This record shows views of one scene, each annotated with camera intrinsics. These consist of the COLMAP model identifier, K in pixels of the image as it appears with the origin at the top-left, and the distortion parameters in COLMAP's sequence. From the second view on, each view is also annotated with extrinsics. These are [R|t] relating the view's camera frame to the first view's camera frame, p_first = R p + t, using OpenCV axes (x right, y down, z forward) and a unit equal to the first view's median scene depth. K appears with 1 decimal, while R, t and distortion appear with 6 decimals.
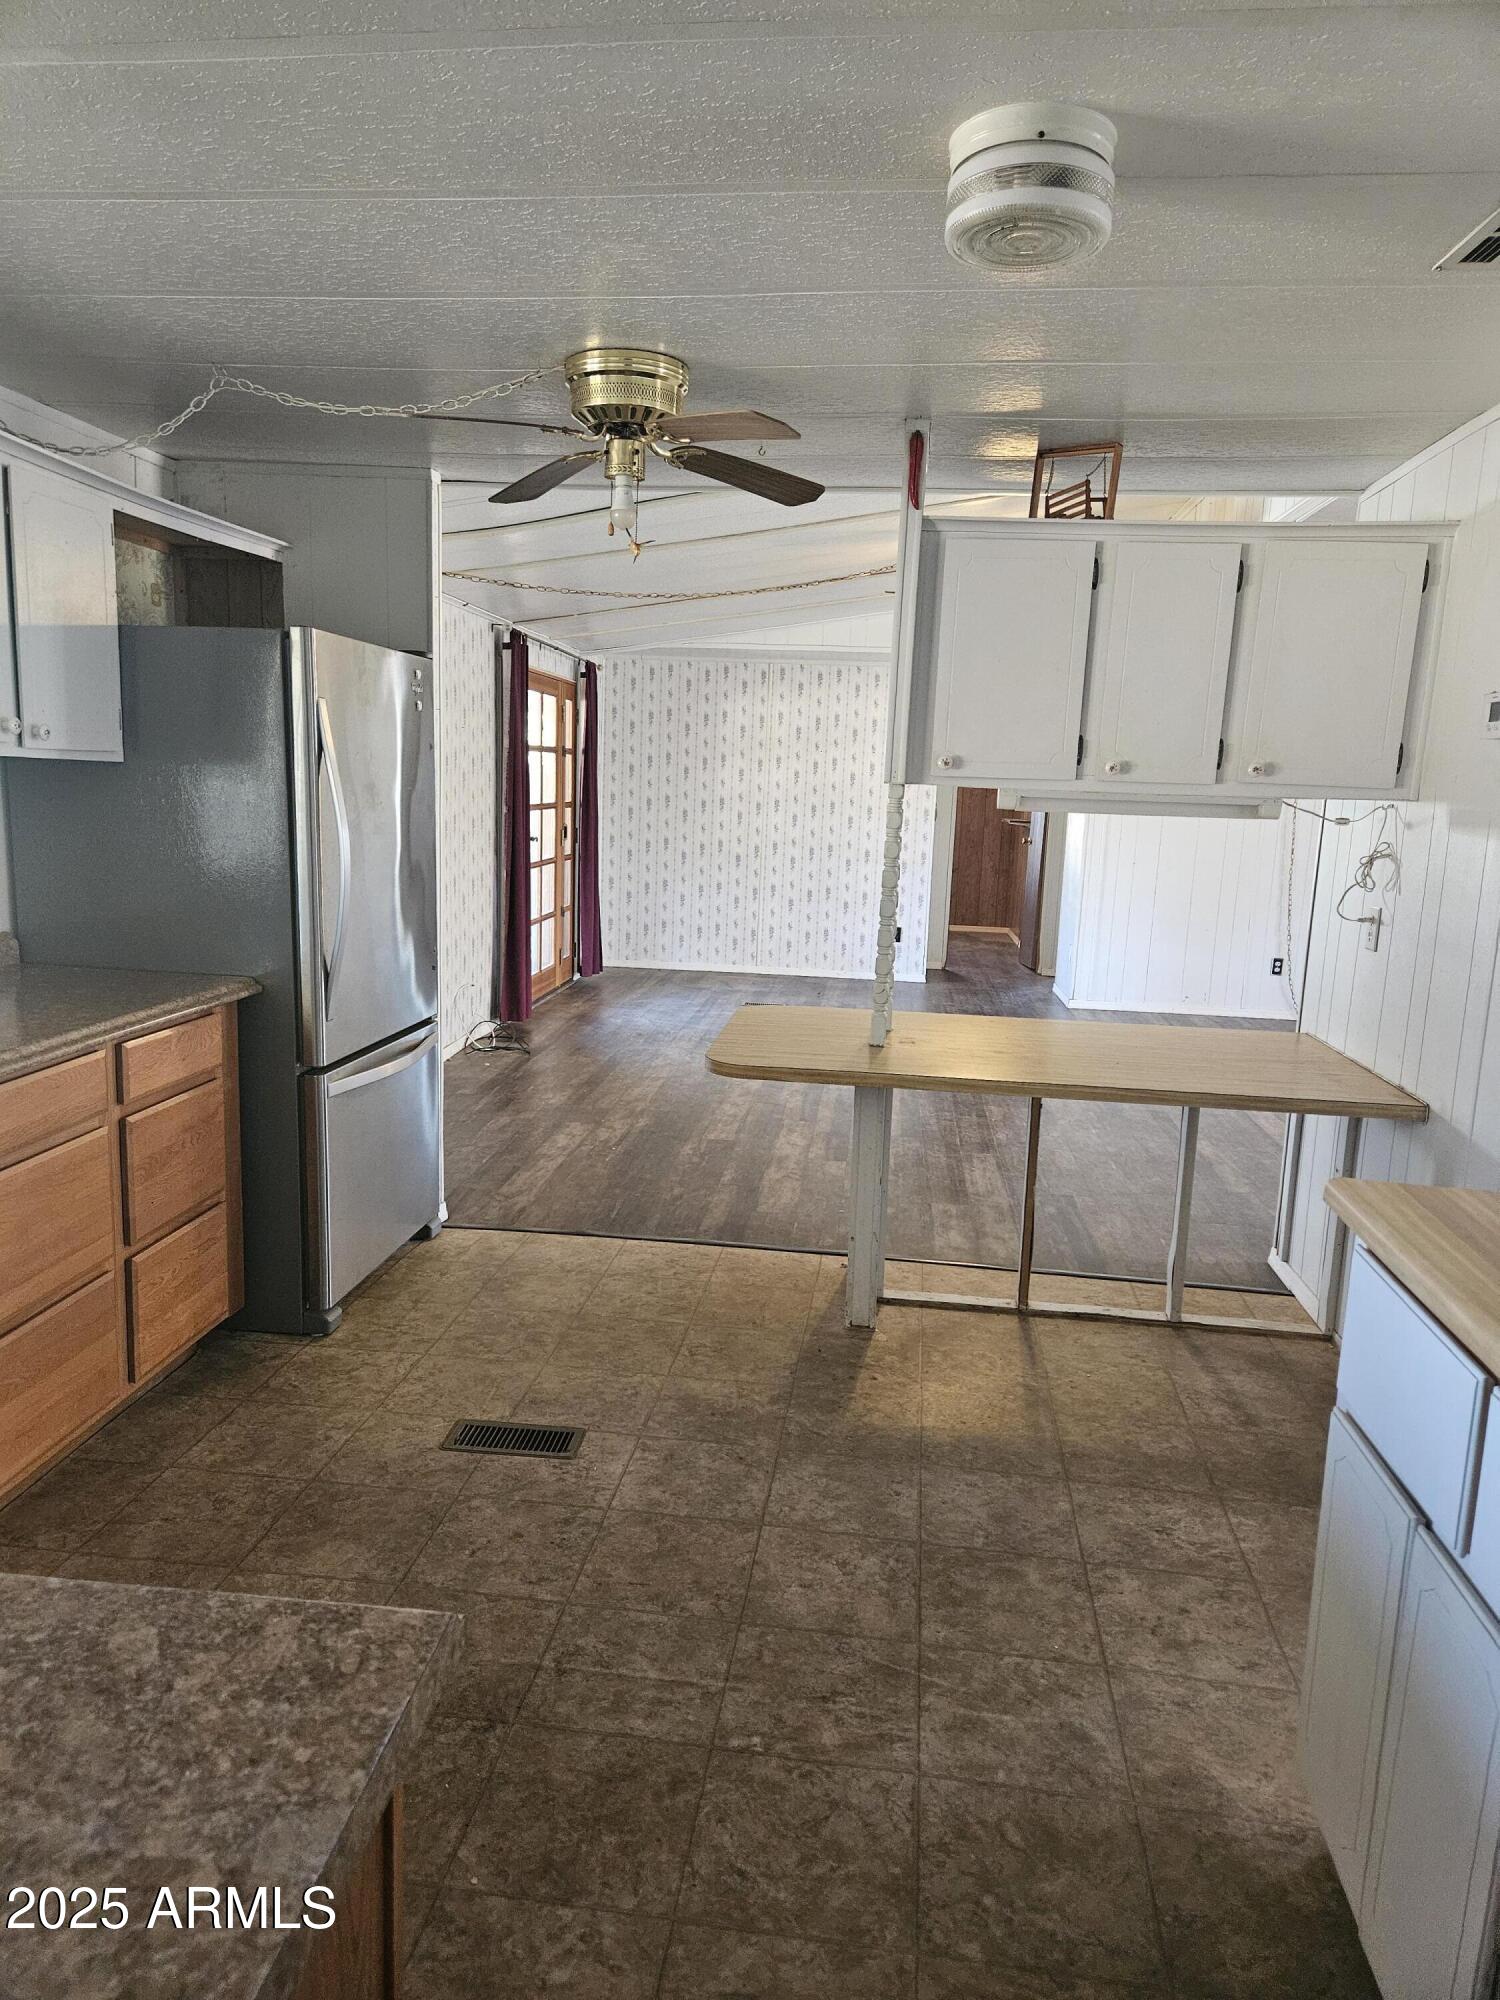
lens RADIAL K [[1356.4, 0, 710.7], [0, 1356.4, 1011.2], [0, 0, 1]] dist [0.040750, 0.000623]
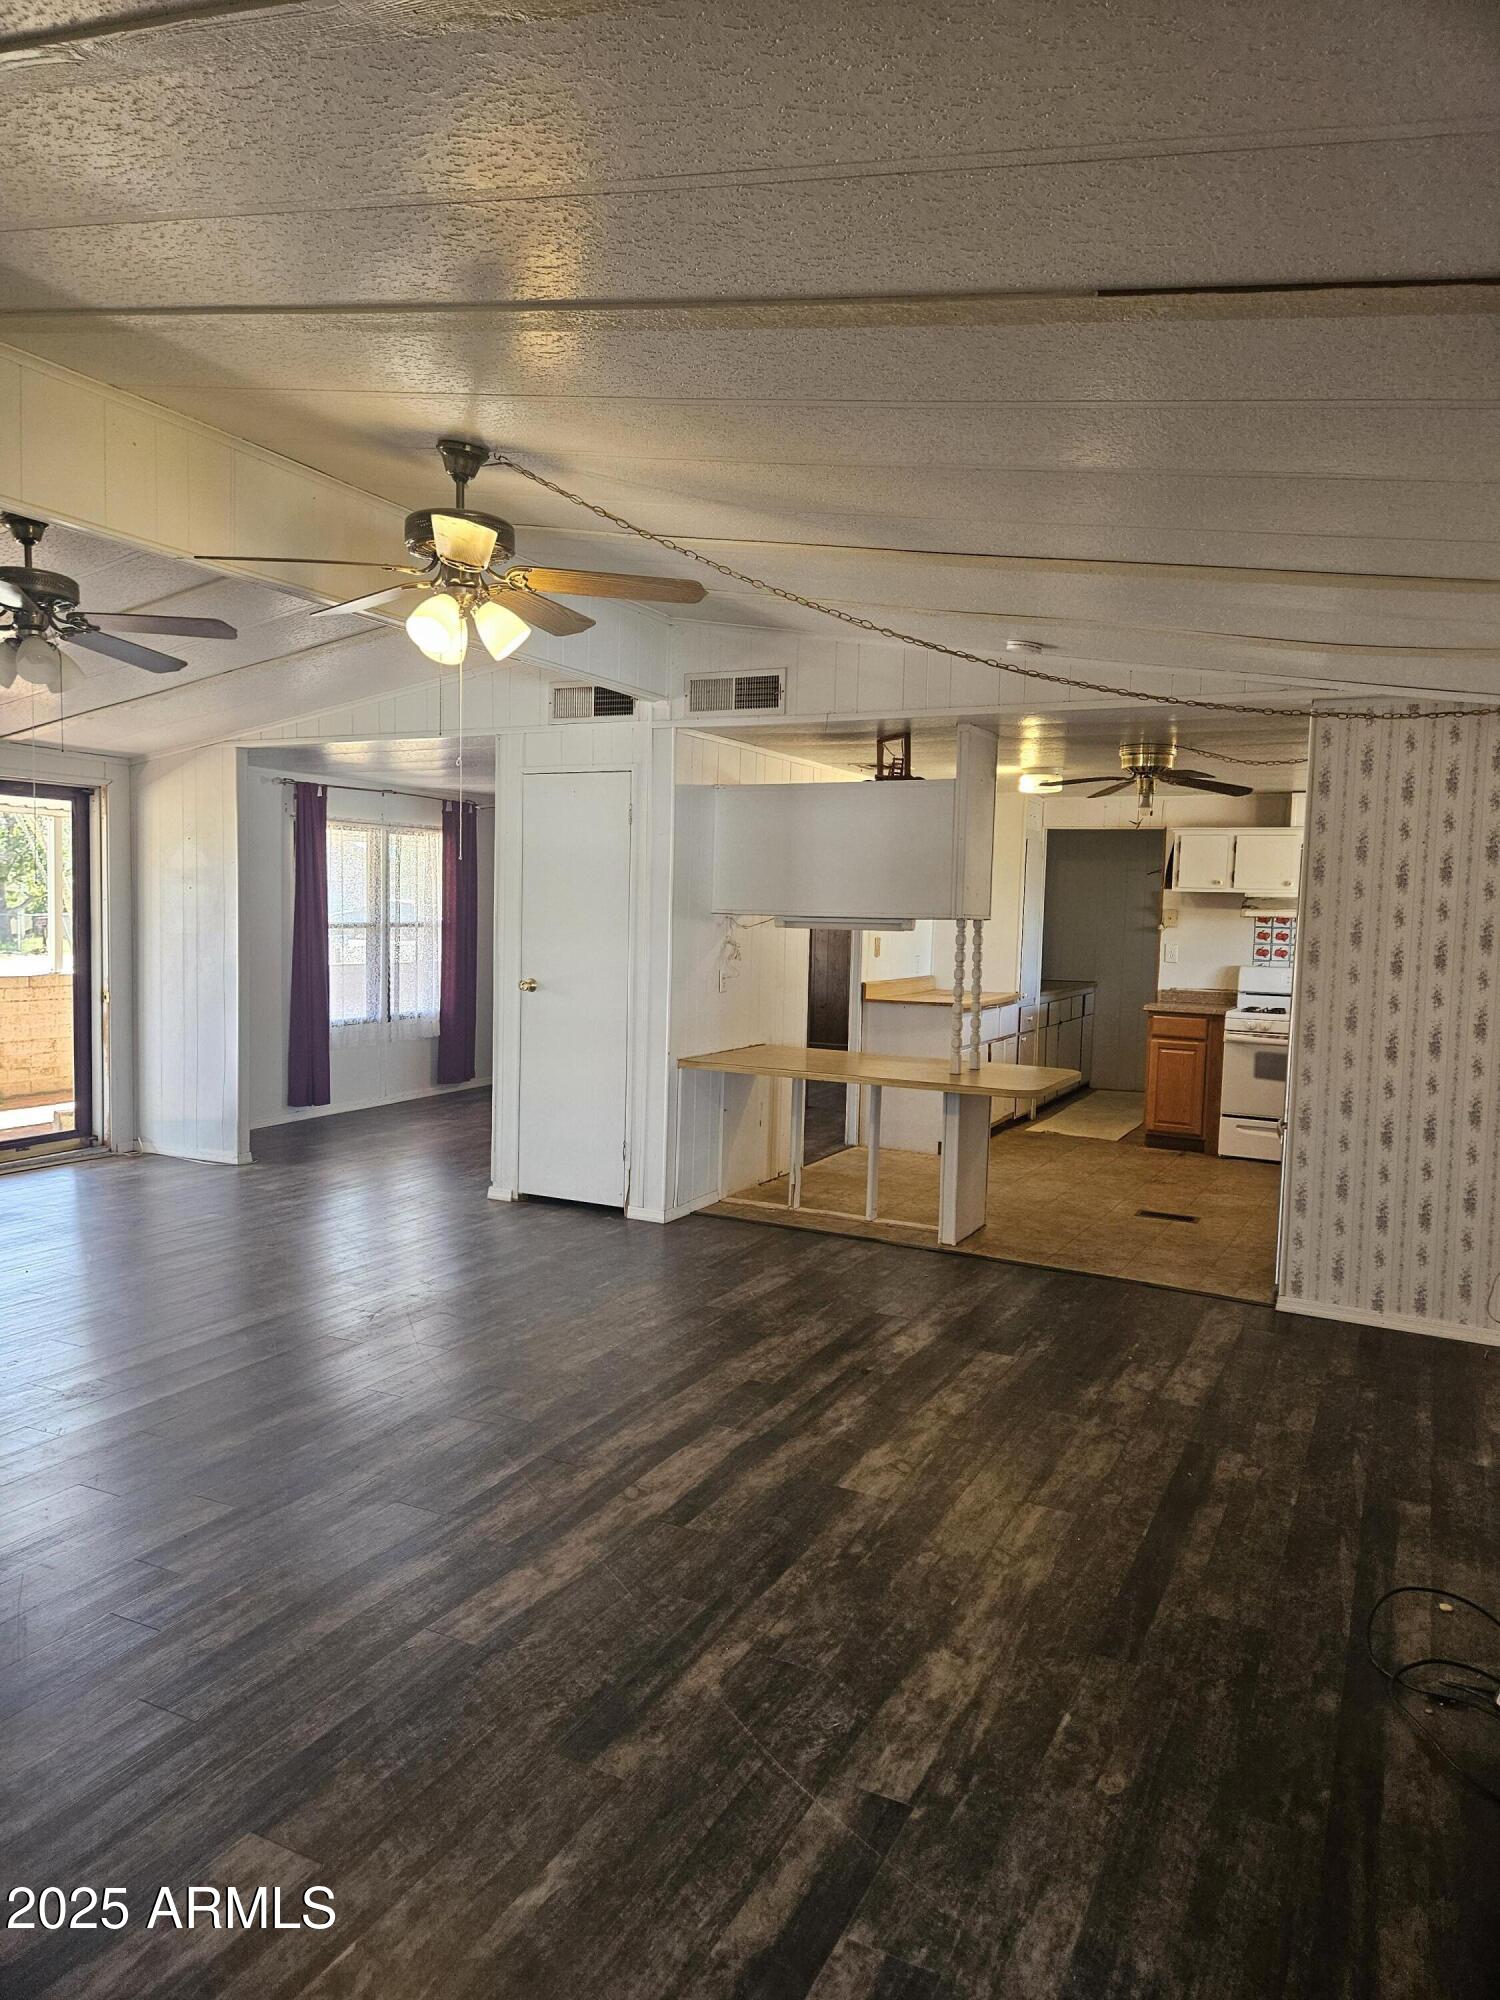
lens RADIAL K [[1356.4, 0, 710.7], [0, 1356.4, 1011.2], [0, 0, 1]] dist [0.040750, 0.000623]
pose [[-0.936890, -0.085724, 0.338953, -0.141215], [0.000448, 0.969180, 0.246353, -0.472556], [-0.349625, 0.230958, -0.907976, 2.659587]]
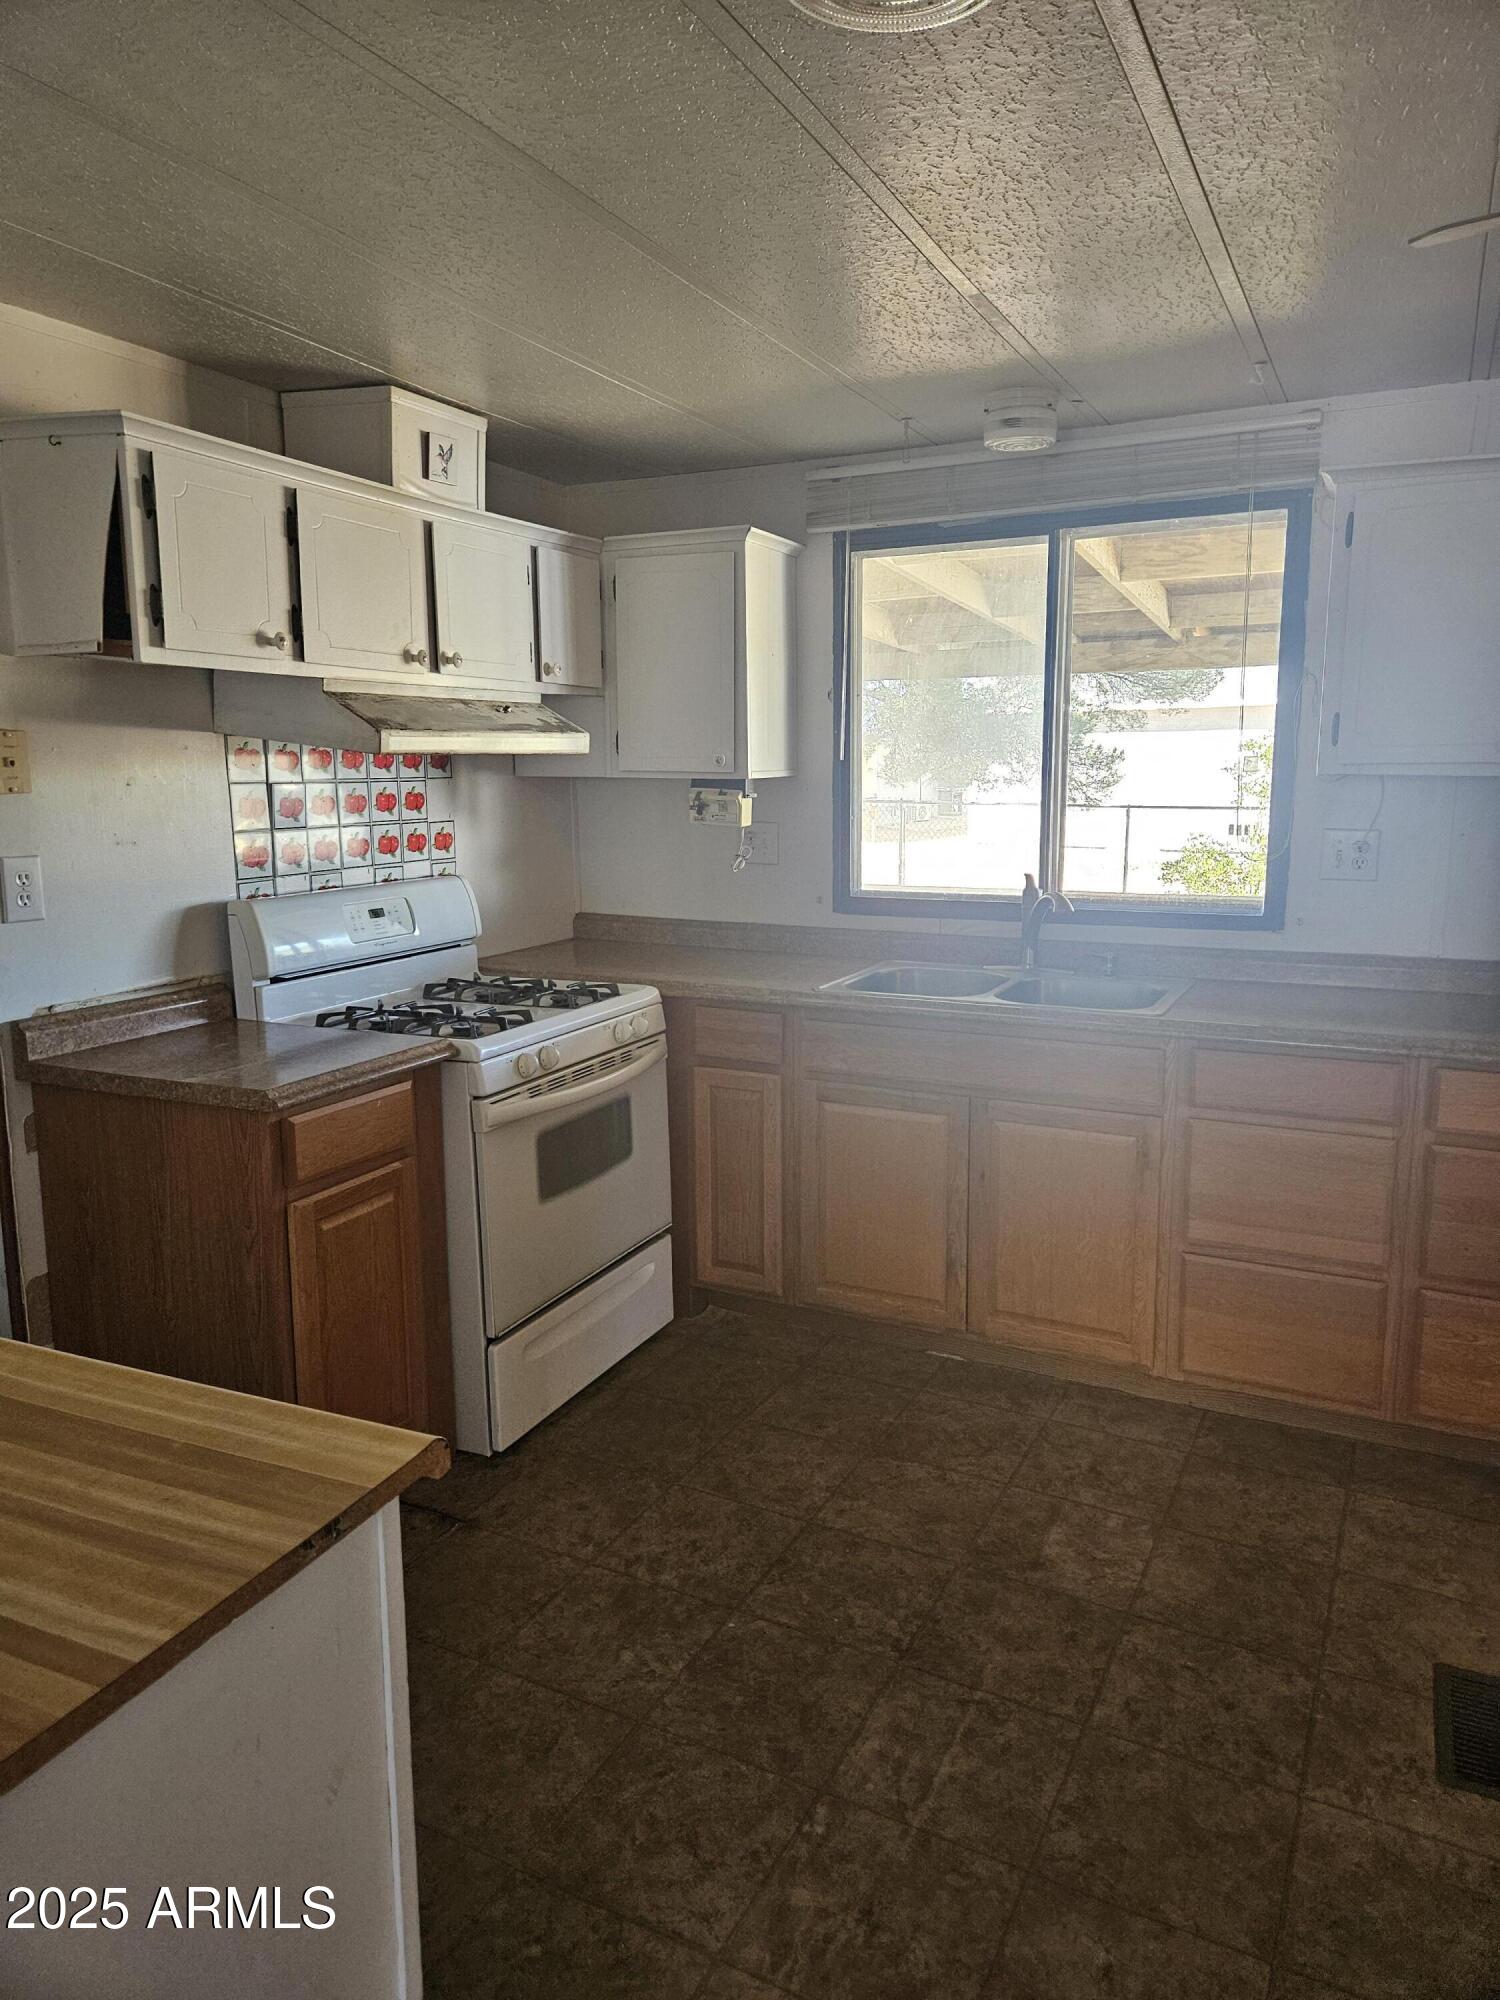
lens RADIAL K [[1309.2, 0, 776.0], [0, 1309.2, 996.3], [0, 0, 1]] dist [0.011522, 0.001739]
pose [[-0.308094, 0.134728, -0.941768, 0.455121], [-0.165999, 0.967123, 0.192661, -0.100195], [0.936762, 0.215690, -0.275600, 0.623436]]
